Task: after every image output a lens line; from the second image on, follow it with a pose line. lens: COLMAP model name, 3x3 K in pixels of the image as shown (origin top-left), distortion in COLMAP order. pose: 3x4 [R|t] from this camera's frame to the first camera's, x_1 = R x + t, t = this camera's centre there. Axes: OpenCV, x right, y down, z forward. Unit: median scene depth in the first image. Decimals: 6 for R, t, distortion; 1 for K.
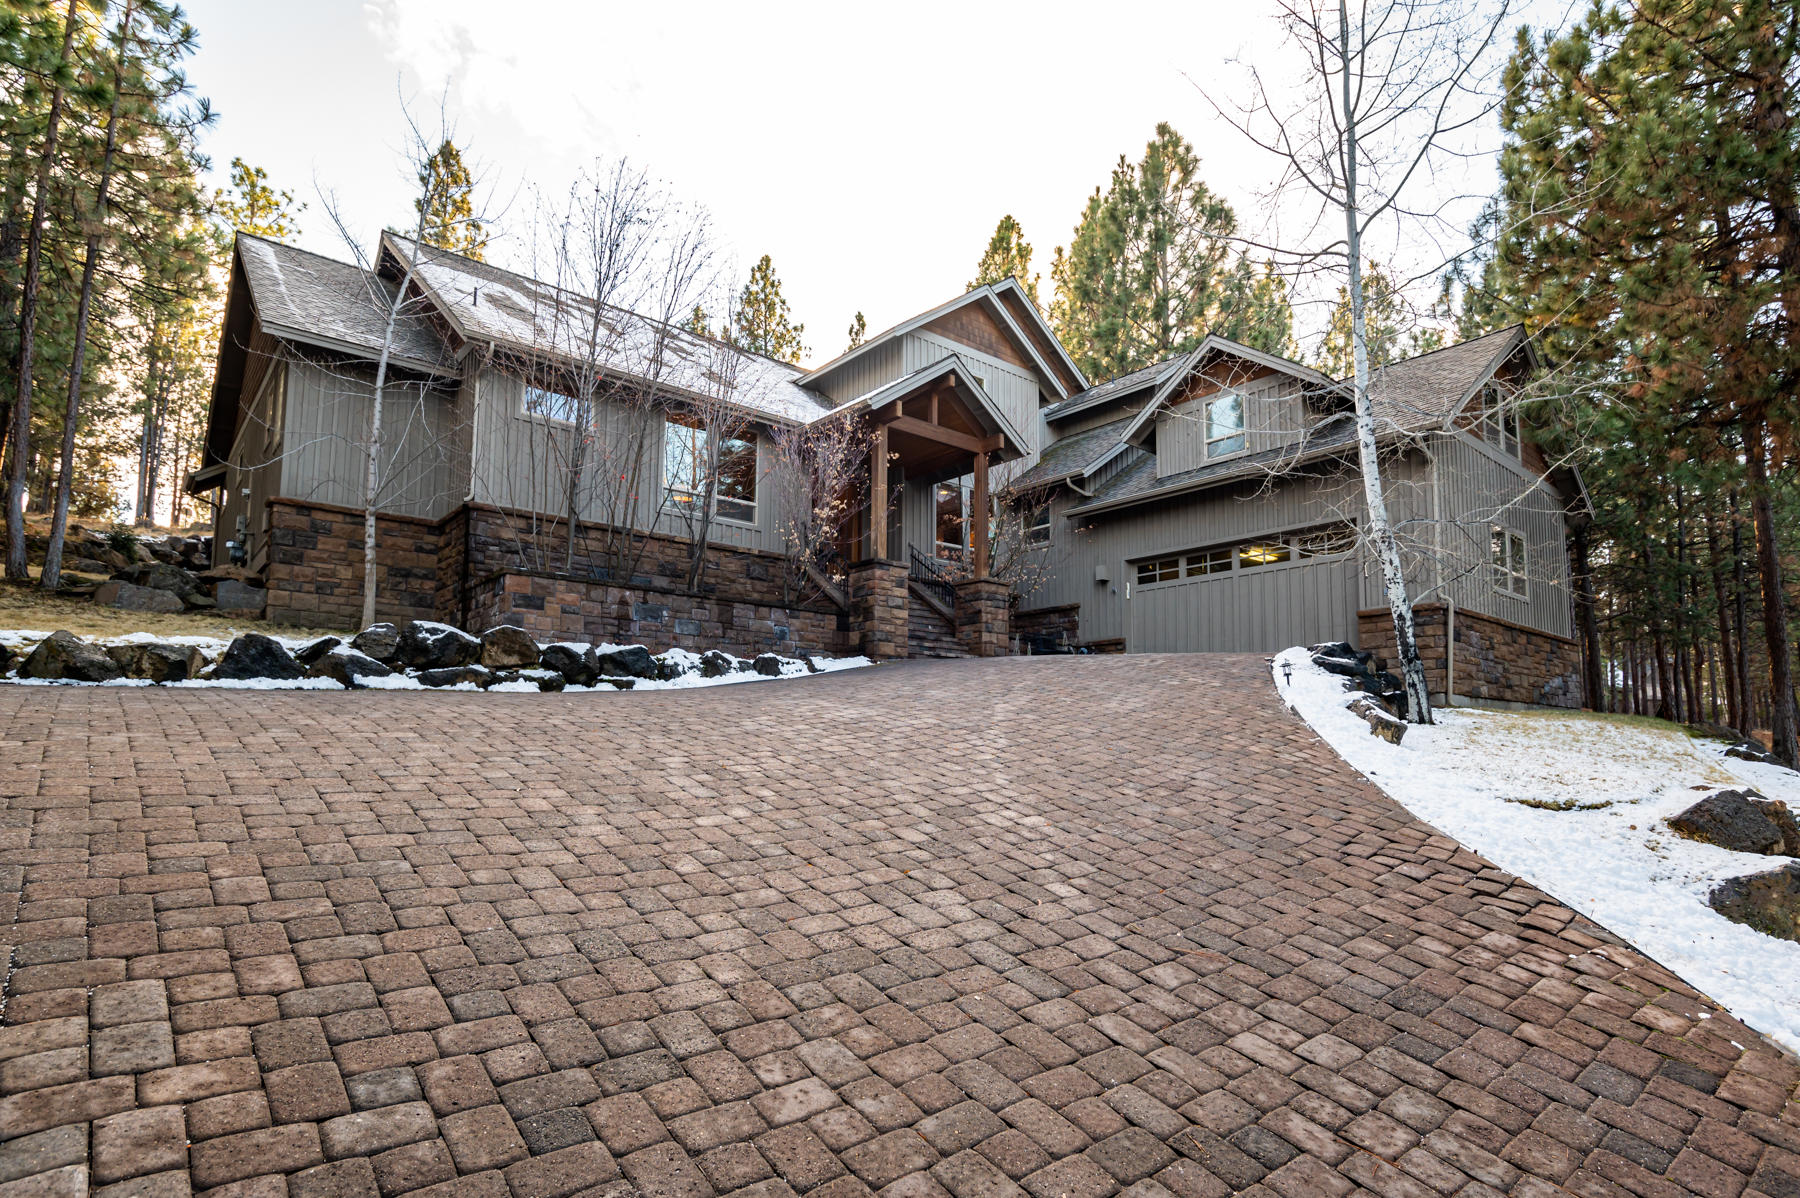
lens RADIAL K [[935.1, 0, 913.2], [0, 935.1, 594.3], [0, 0, 1]] dist [-0.002924, 0.001668]
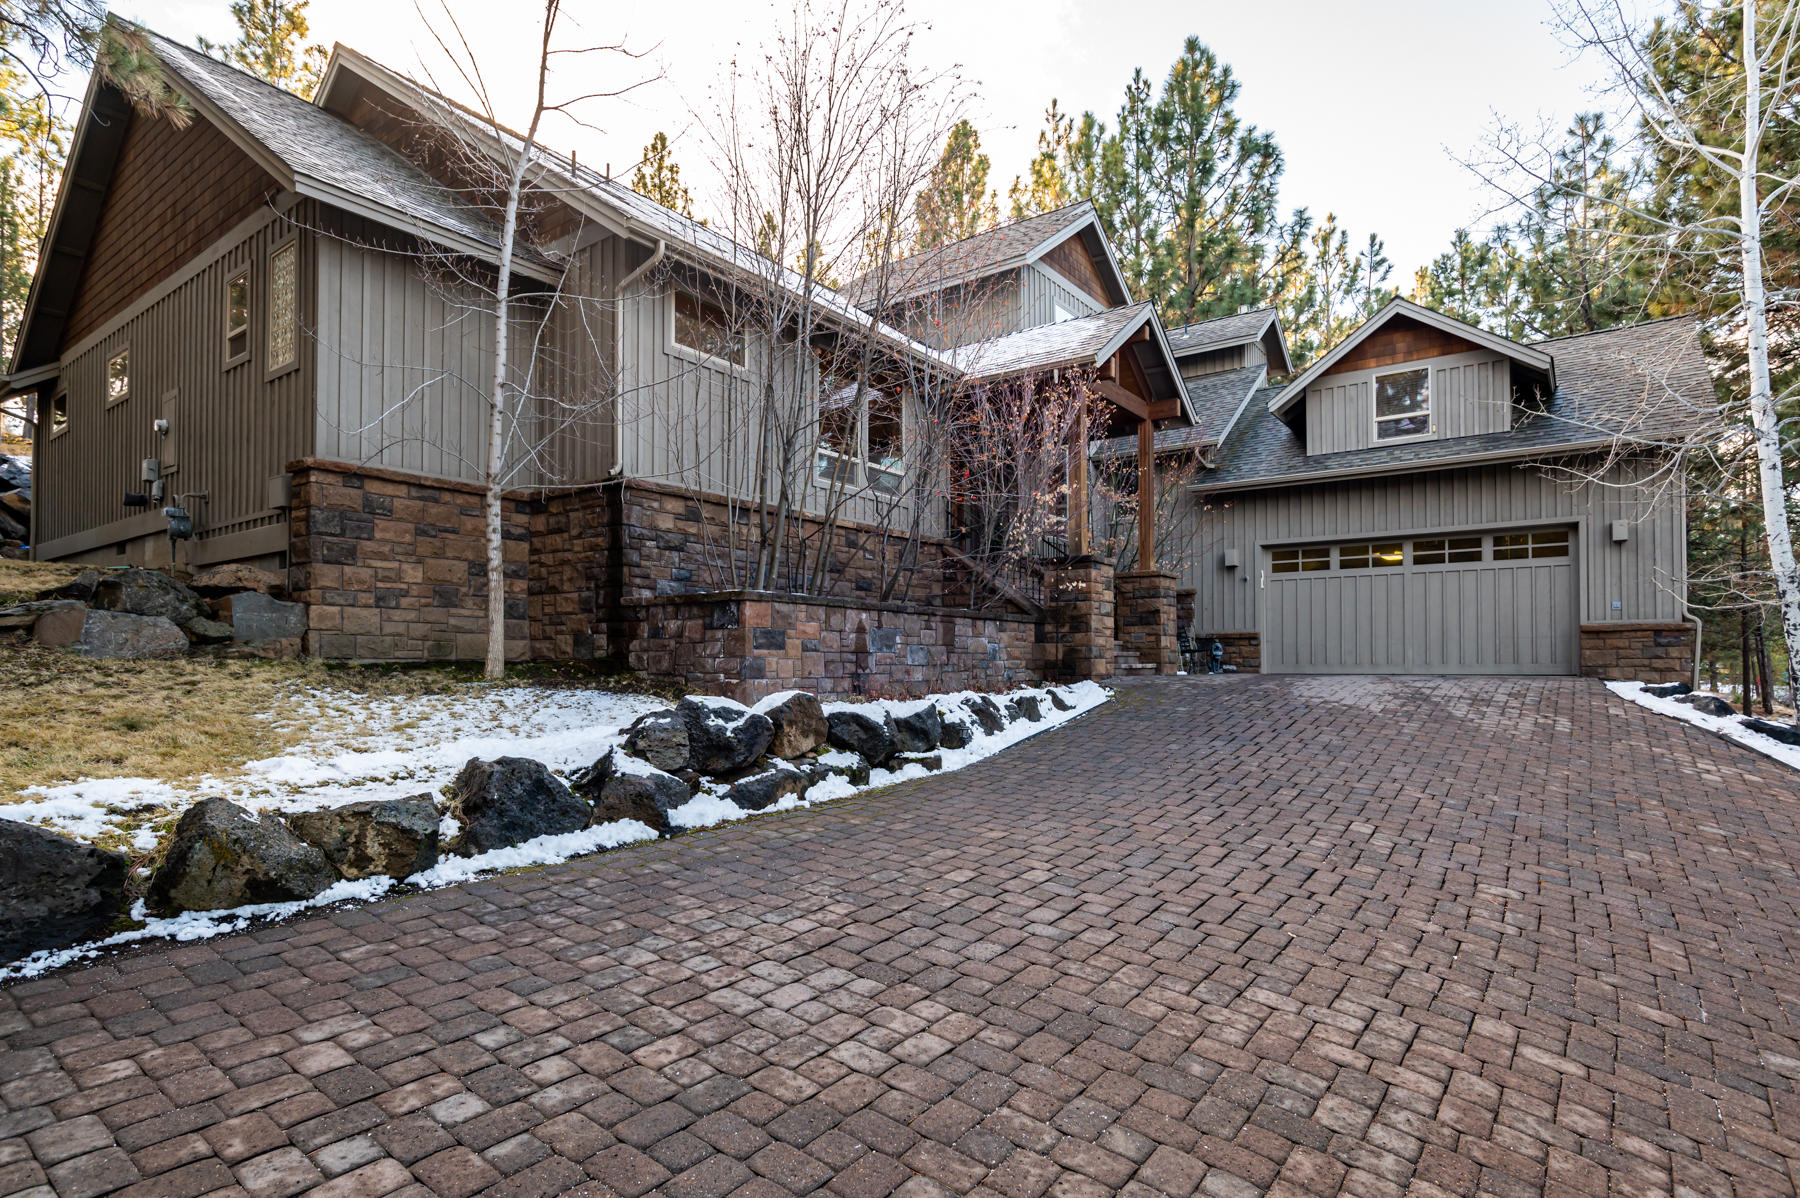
lens RADIAL K [[935.1, 0, 913.2], [0, 935.1, 594.3], [0, 0, 1]] dist [-0.002924, 0.001668]
pose [[0.976701, 0.013346, 0.214191, -0.418775], [-0.032518, 0.995743, 0.086241, -0.080793], [-0.212128, -0.091197, 0.972977, 0.284131]]
